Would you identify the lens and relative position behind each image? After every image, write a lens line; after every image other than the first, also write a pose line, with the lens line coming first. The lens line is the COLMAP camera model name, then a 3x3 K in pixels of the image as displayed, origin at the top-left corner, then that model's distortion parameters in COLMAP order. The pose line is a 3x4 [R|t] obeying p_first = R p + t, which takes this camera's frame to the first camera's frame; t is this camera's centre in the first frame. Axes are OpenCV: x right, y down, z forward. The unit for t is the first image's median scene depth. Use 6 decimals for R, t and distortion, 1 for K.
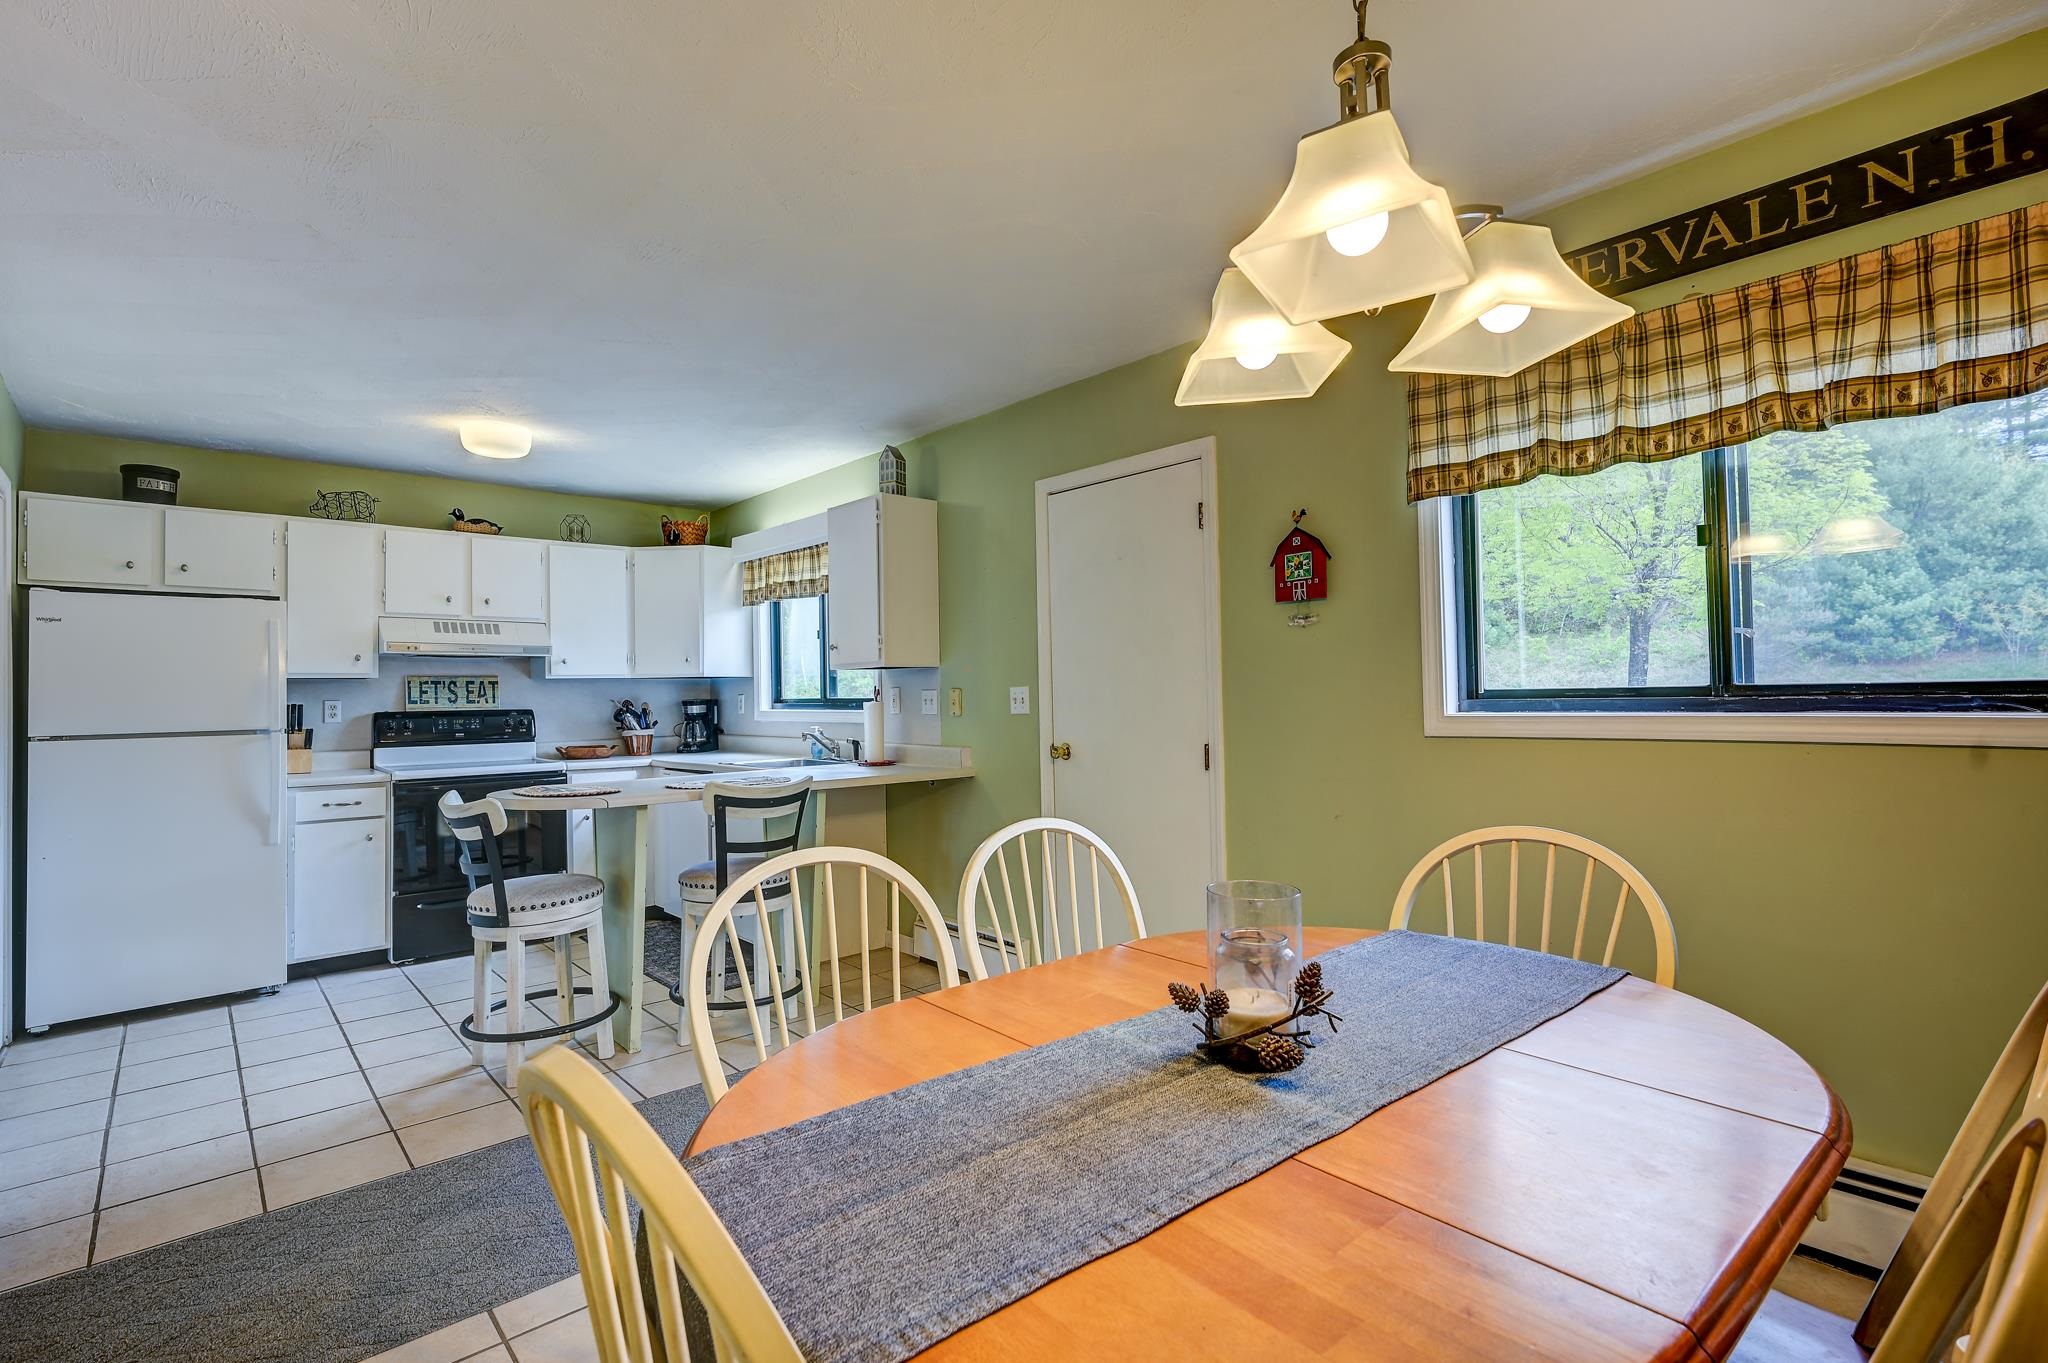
lens RADIAL K [[943.1, 0, 1021.6], [0, 943.1, 674.2], [0, 0, 1]] dist [0.004515, 0.000416]
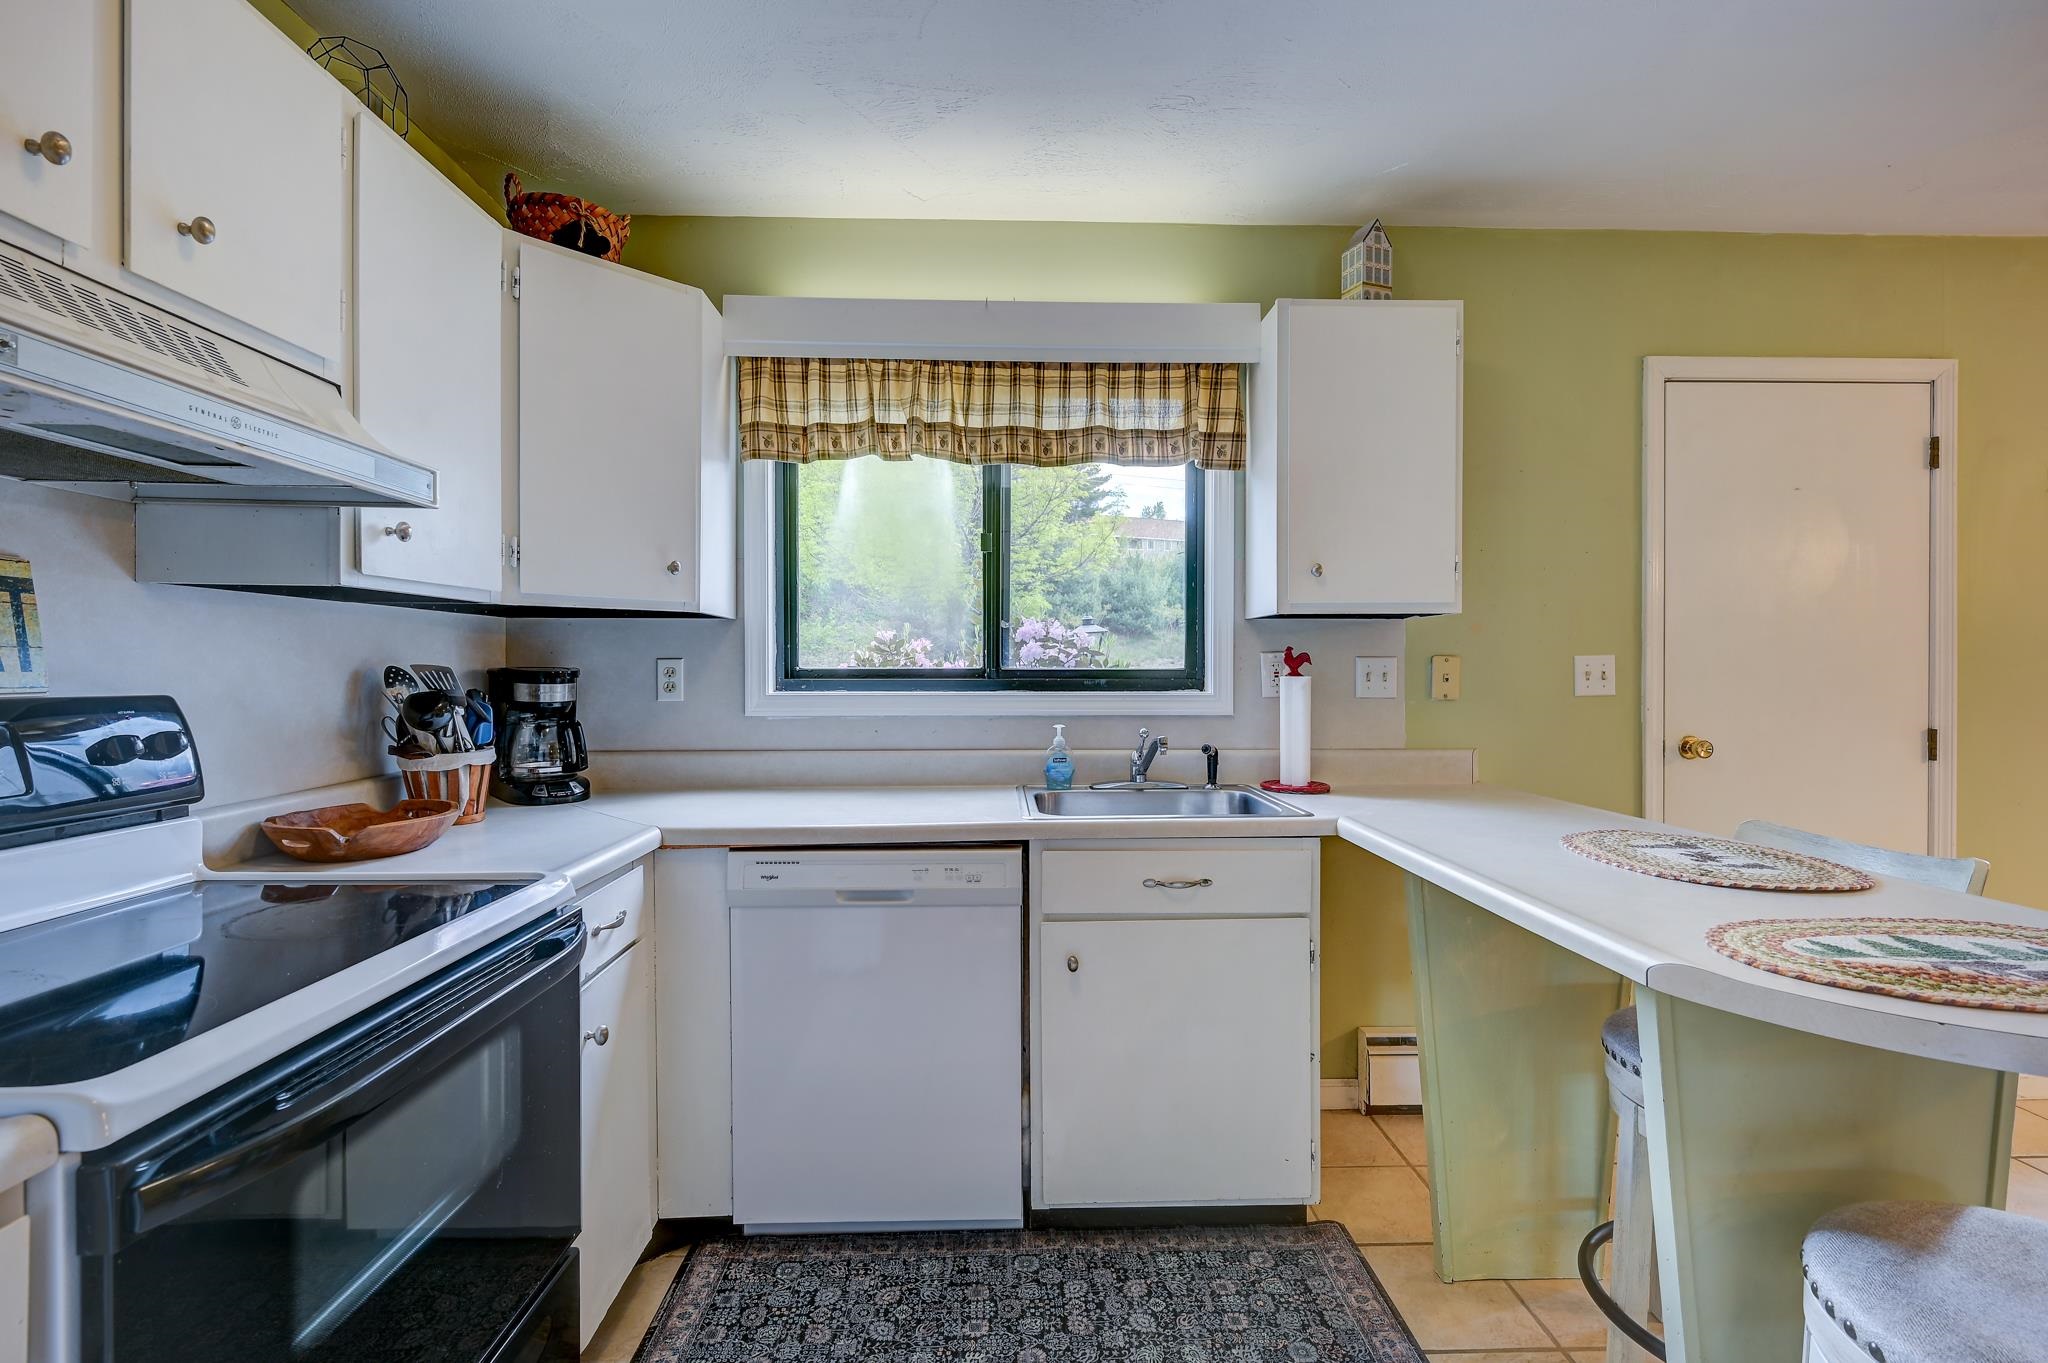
lens RADIAL K [[923.7, 0, 1026.4], [0, 923.7, 674.0], [0, 0, 1]] dist [-0.001453, 0.000207]
pose [[0.645272, 0.008832, 0.763902, -0.601770], [-0.024951, 0.999643, 0.009519, 0.024078], [-0.763546, -0.025202, 0.645262, 0.691556]]
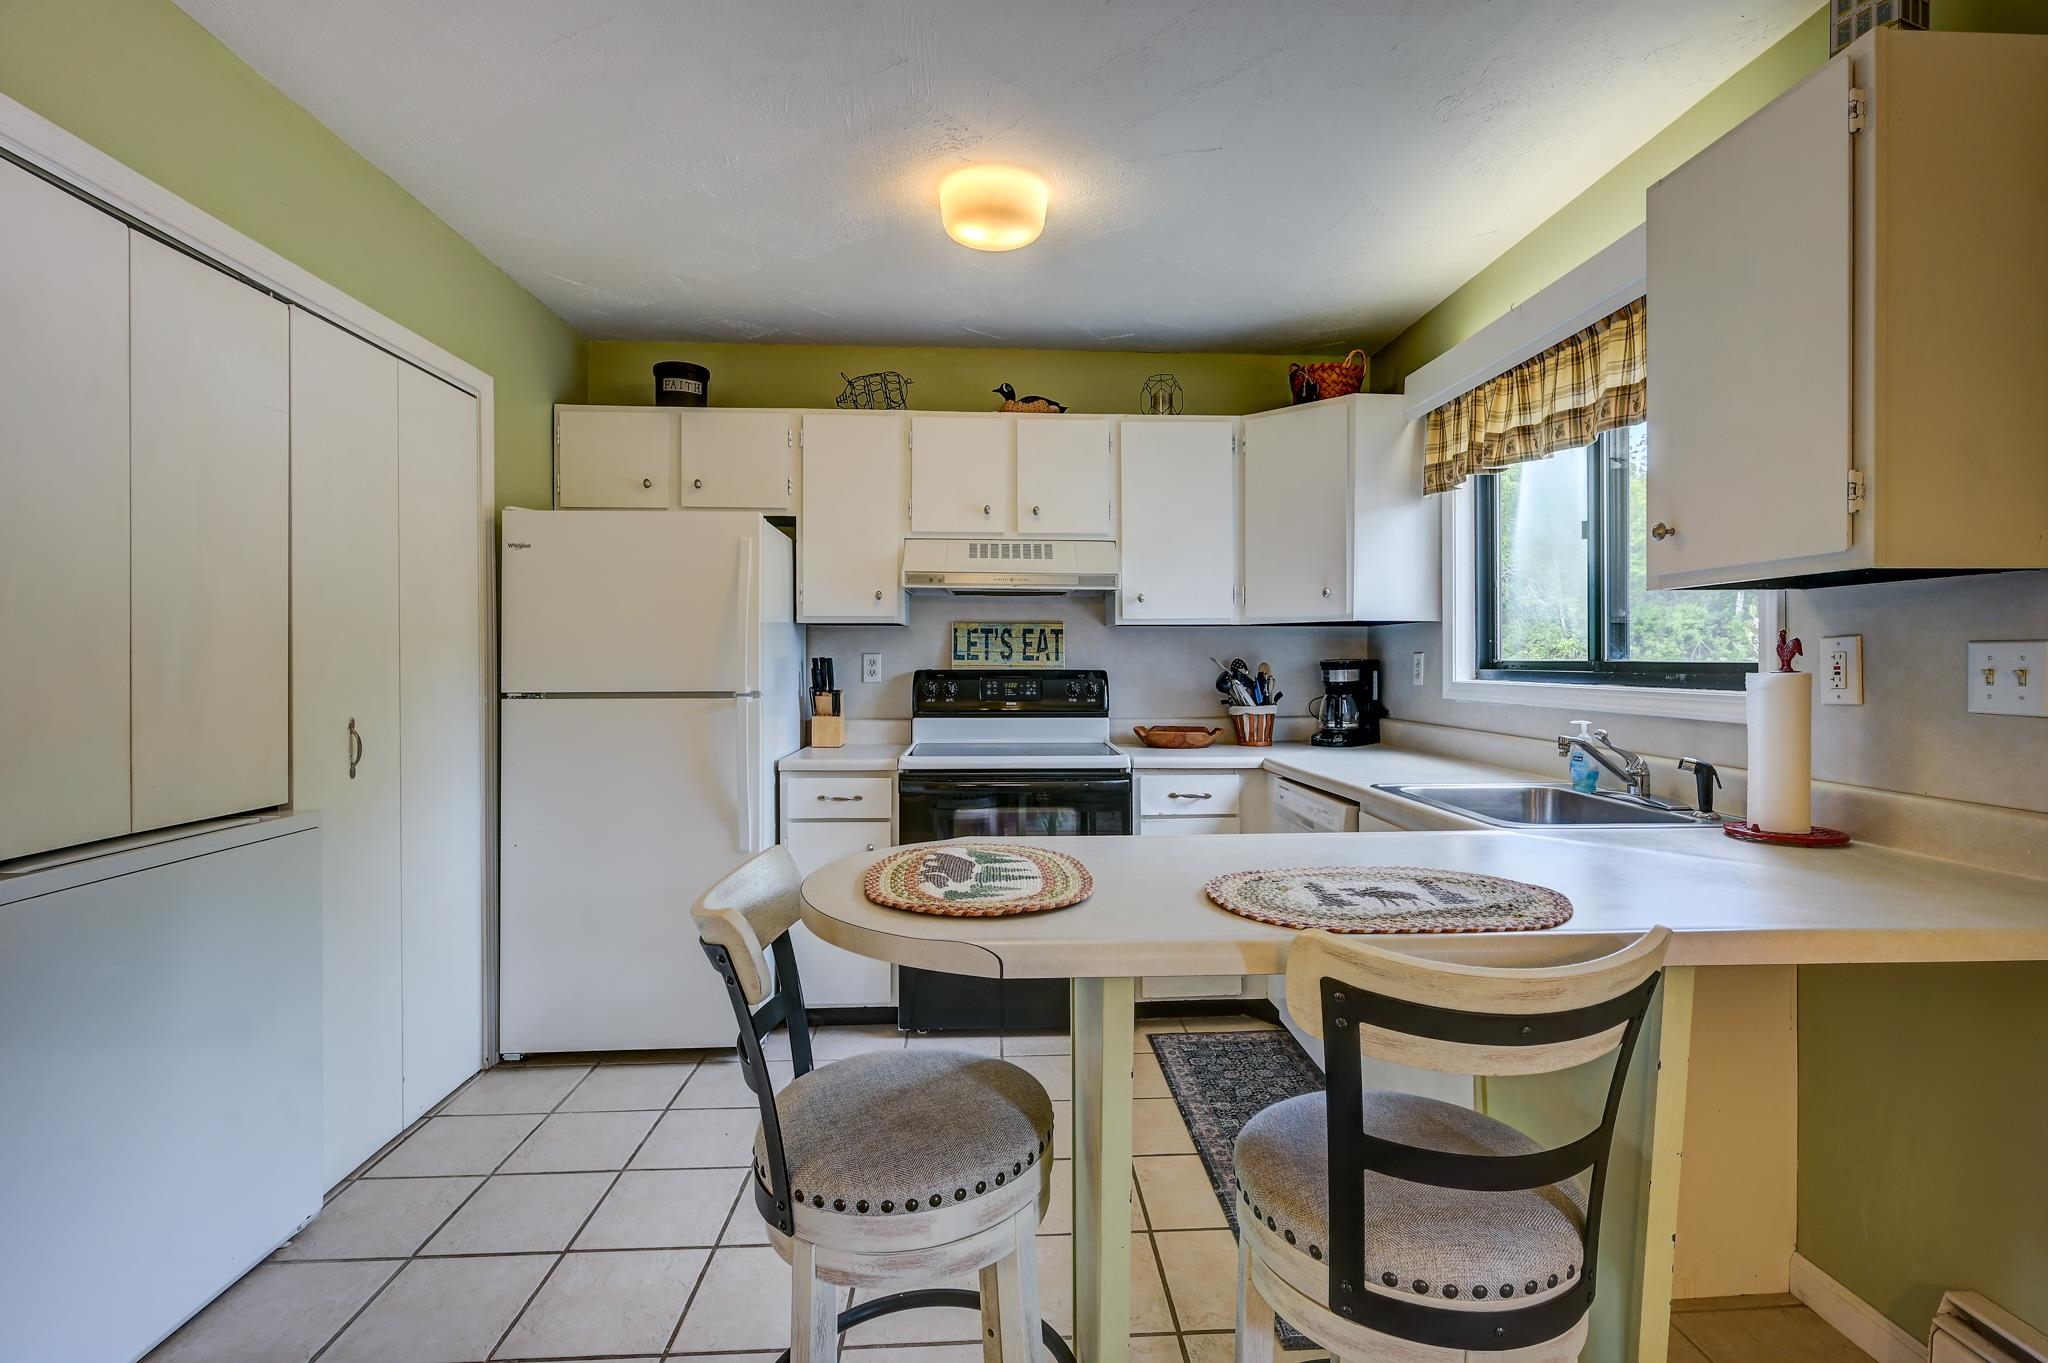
lens RADIAL K [[941.0, 0, 1041.7], [0, 941.0, 664.7], [0, 0, 1]] dist [0.000612, 0.000504]
pose [[0.783541, 0.018311, -0.621070, -0.137765], [0.000902, 0.999531, 0.030608, 0.012948], [0.621339, -0.024543, 0.783157, 0.464327]]
